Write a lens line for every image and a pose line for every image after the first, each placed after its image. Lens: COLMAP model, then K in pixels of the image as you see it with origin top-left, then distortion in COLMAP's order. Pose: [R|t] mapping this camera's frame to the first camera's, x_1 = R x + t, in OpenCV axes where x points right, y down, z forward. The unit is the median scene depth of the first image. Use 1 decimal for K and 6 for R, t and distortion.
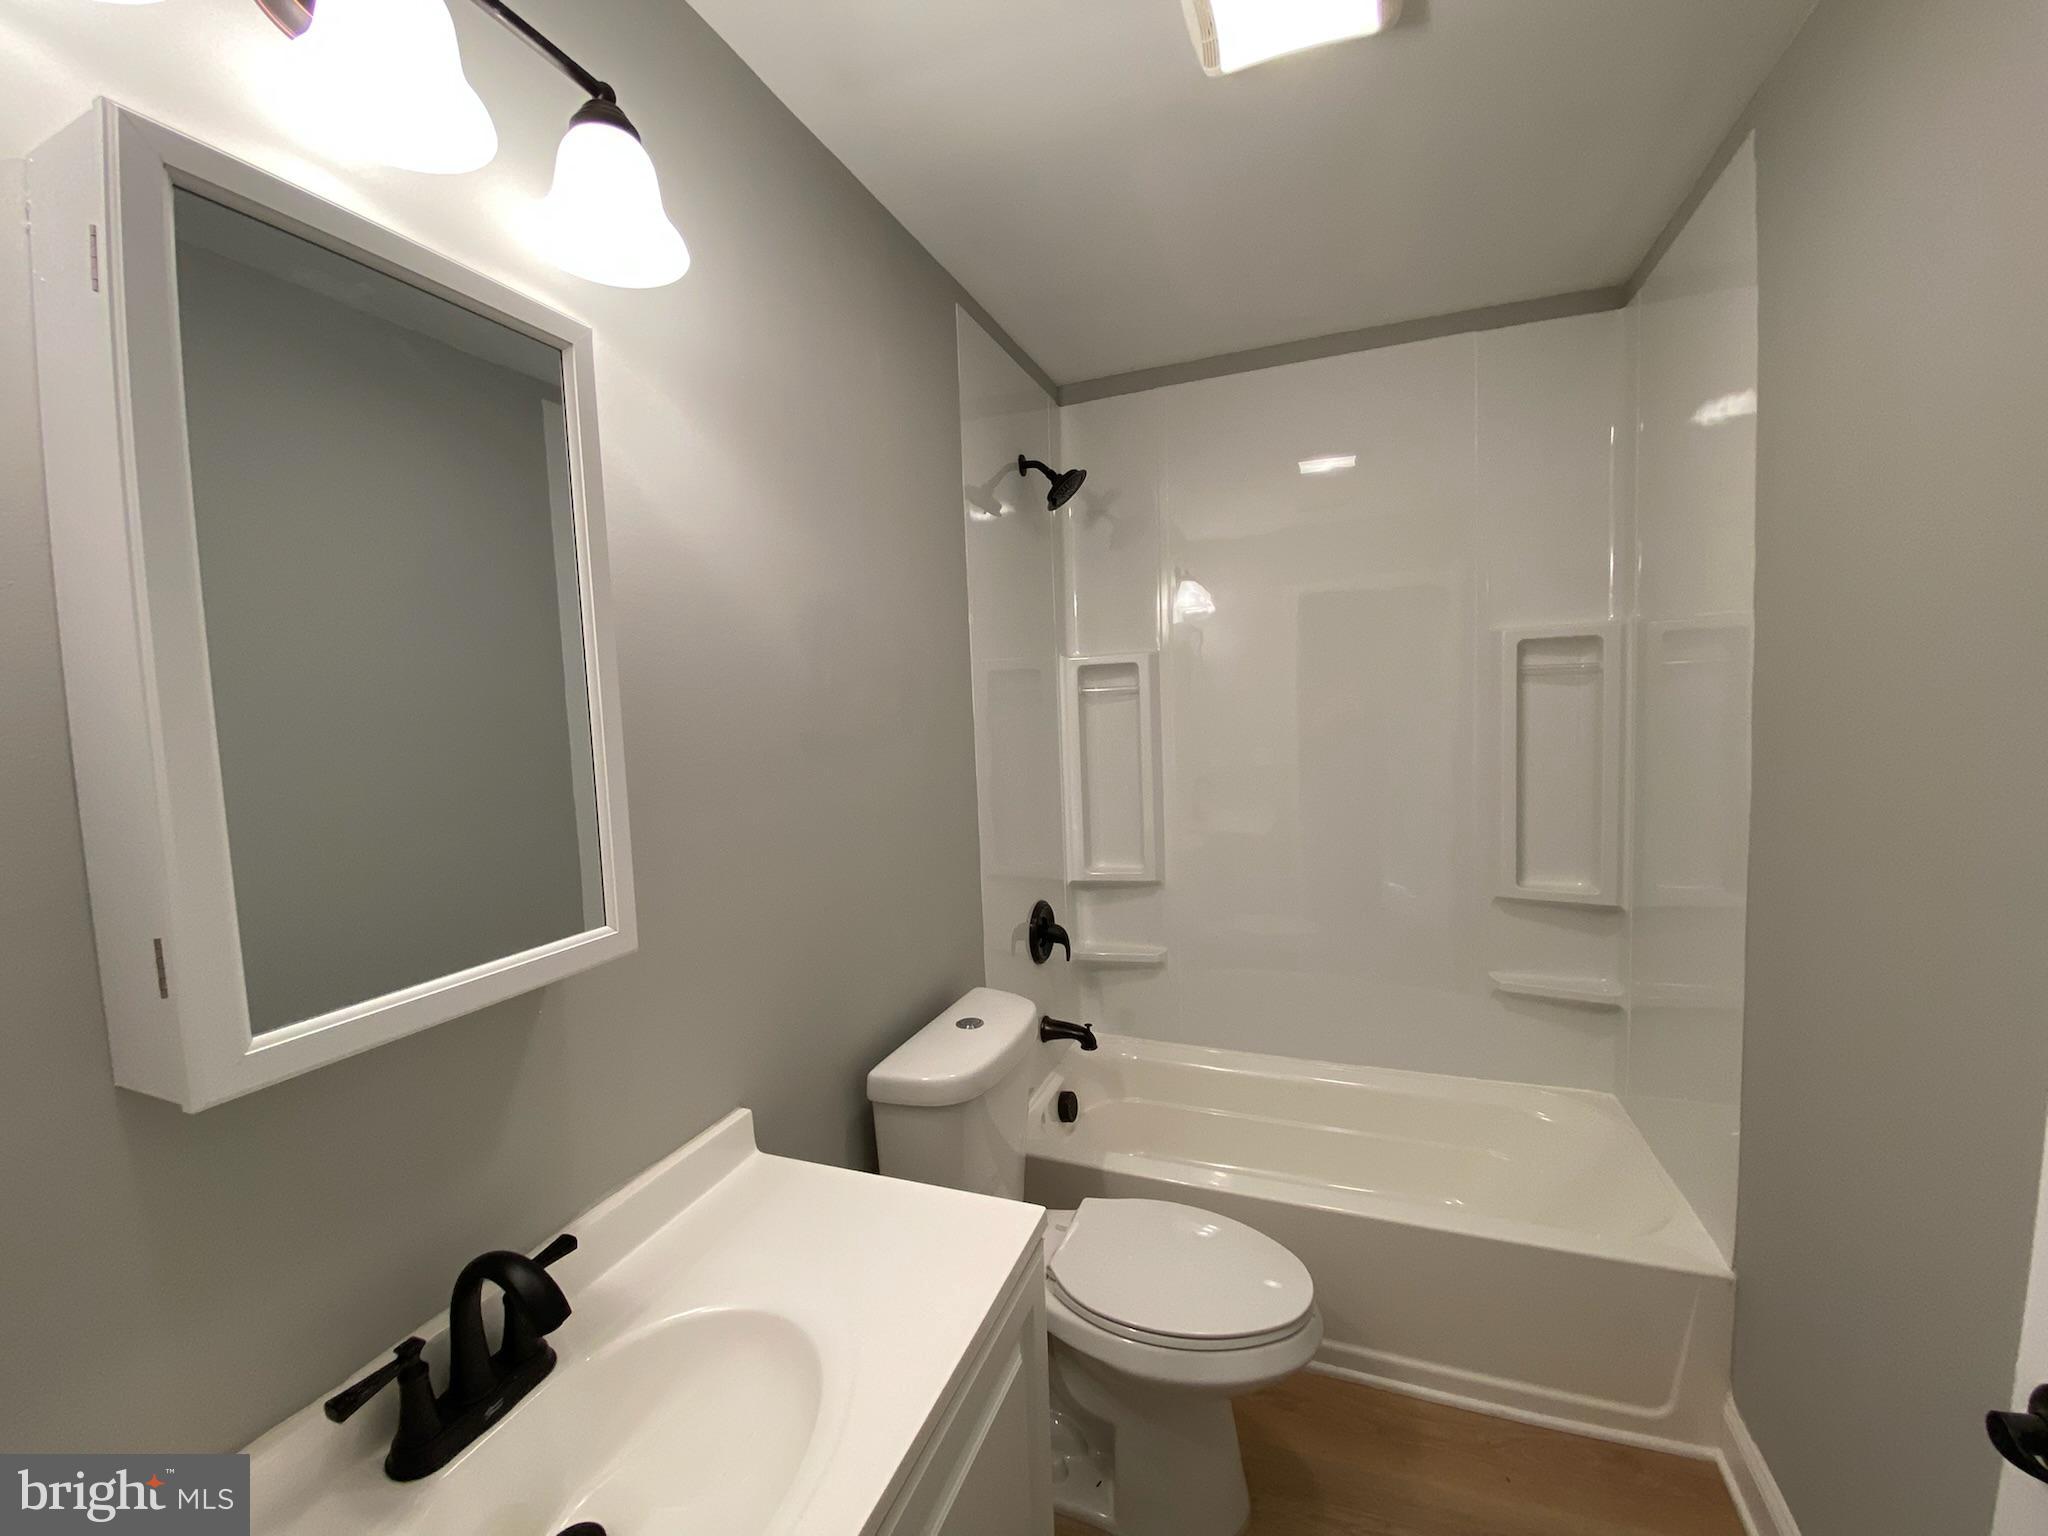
lens RADIAL K [[820.7, 0, 1026.7], [0, 820.7, 763.6], [0, 0, 1]] dist [0.000612, -0.017156]
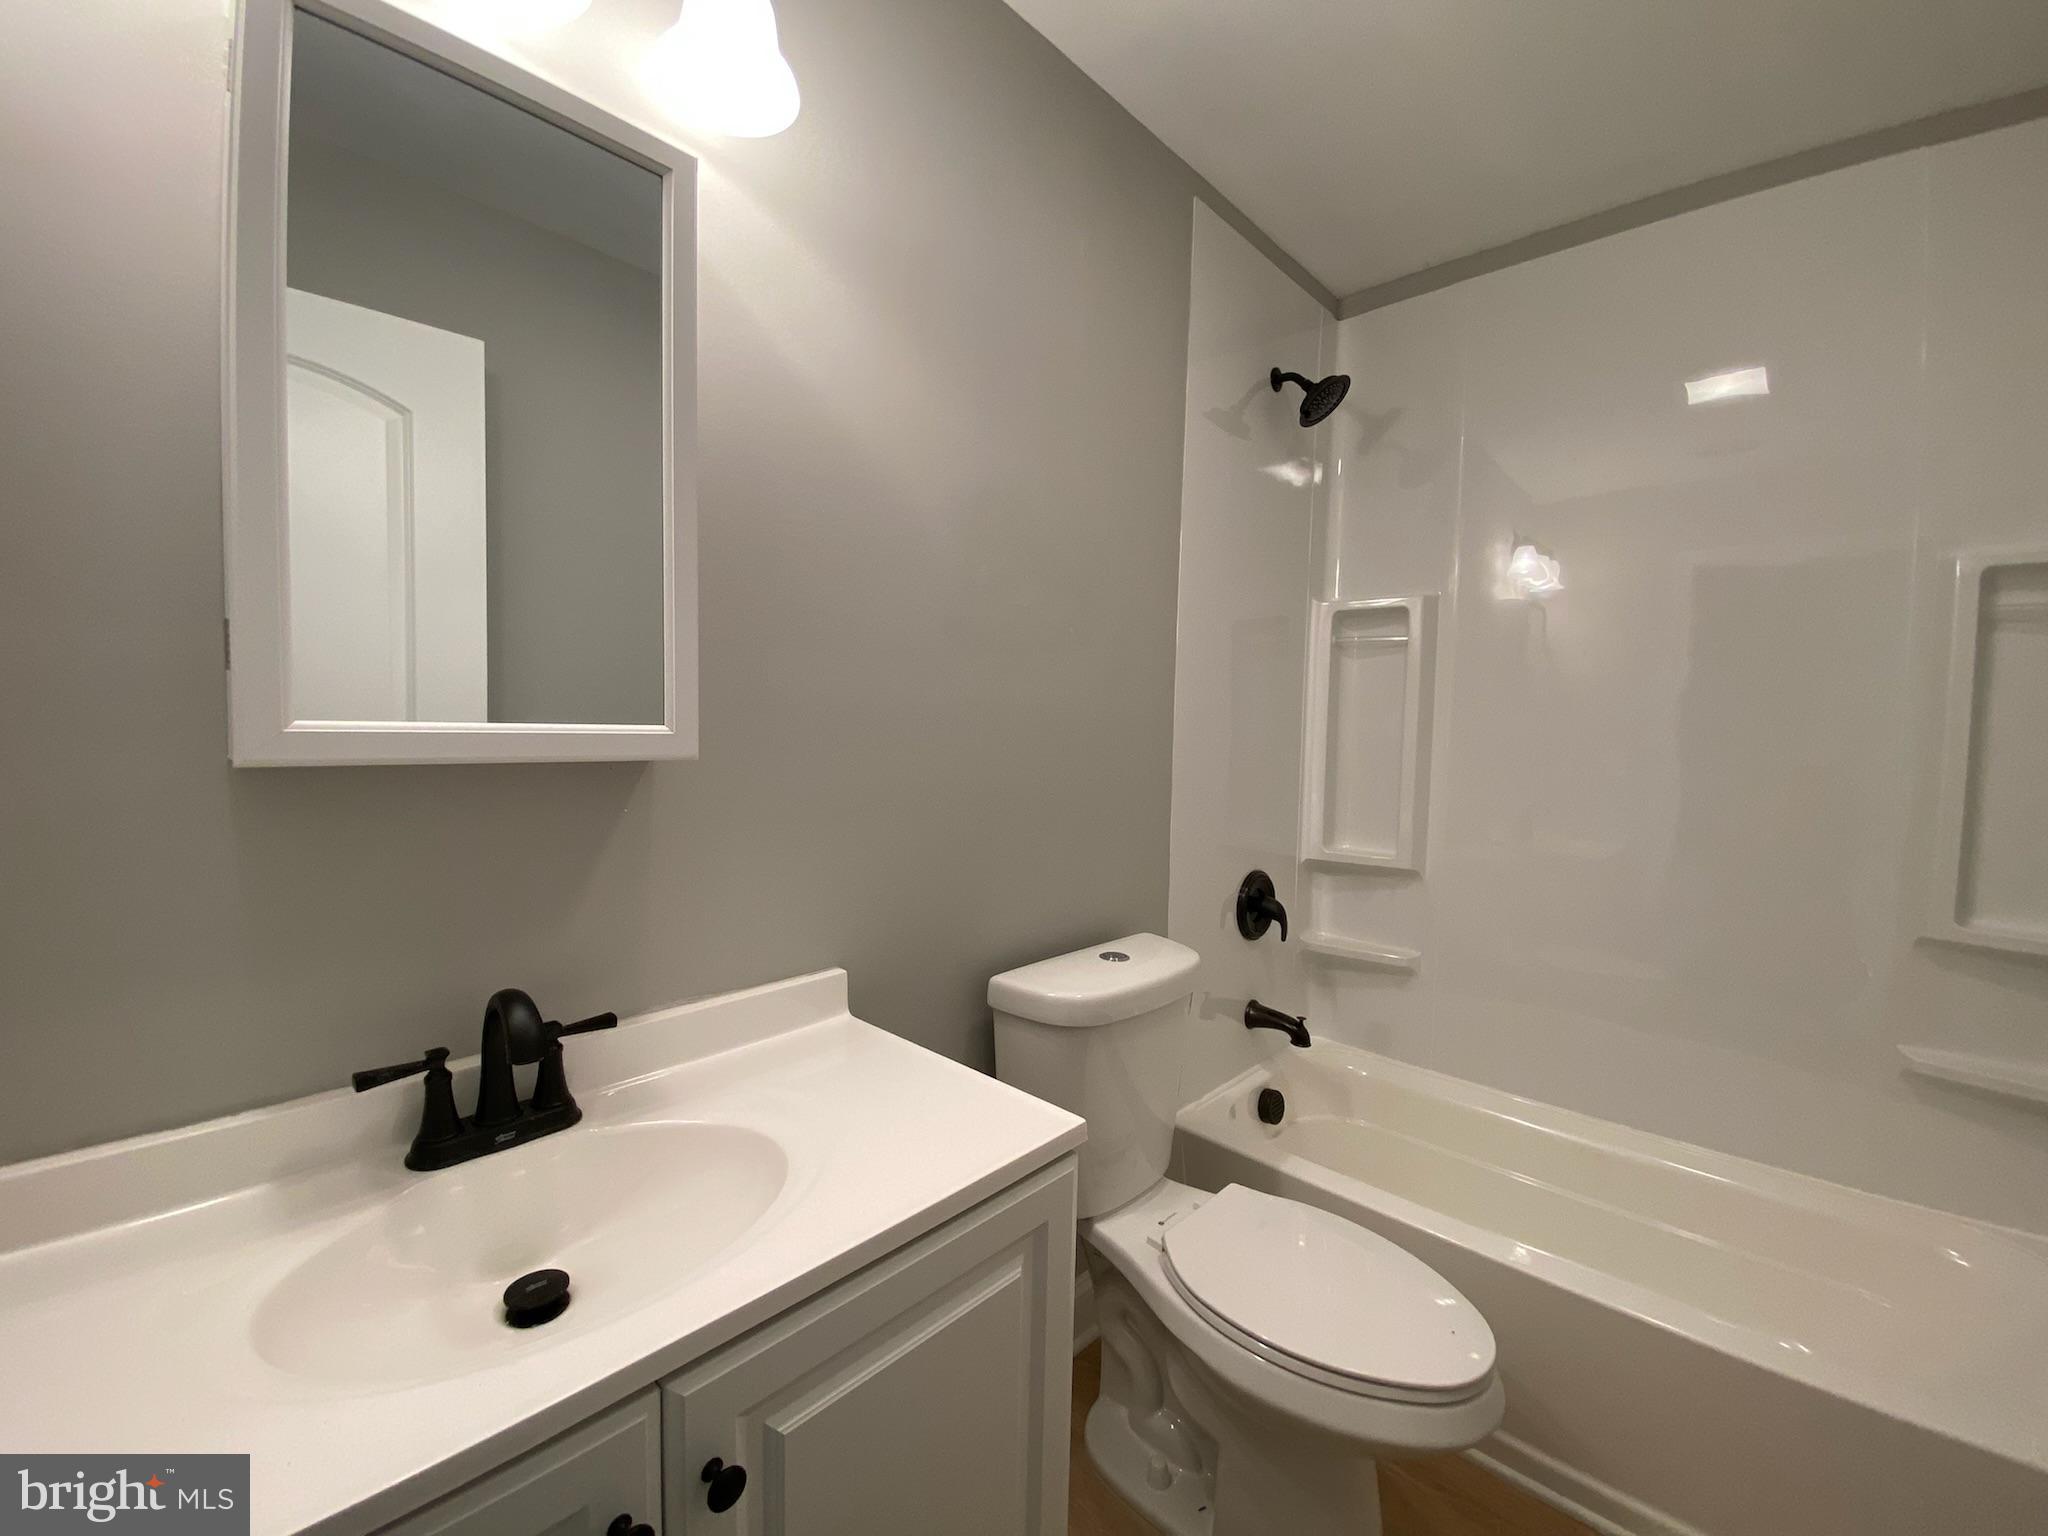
lens RADIAL K [[830.8, 0, 1019.5], [0, 830.8, 770.1], [0, 0, 1]] dist [-0.013408, -0.009323]
pose [[0.920722, 0.079656, -0.382002, 0.113777], [-0.083425, 0.996491, 0.006716, 0.076600], [0.381197, 0.025685, 0.924137, 0.071316]]
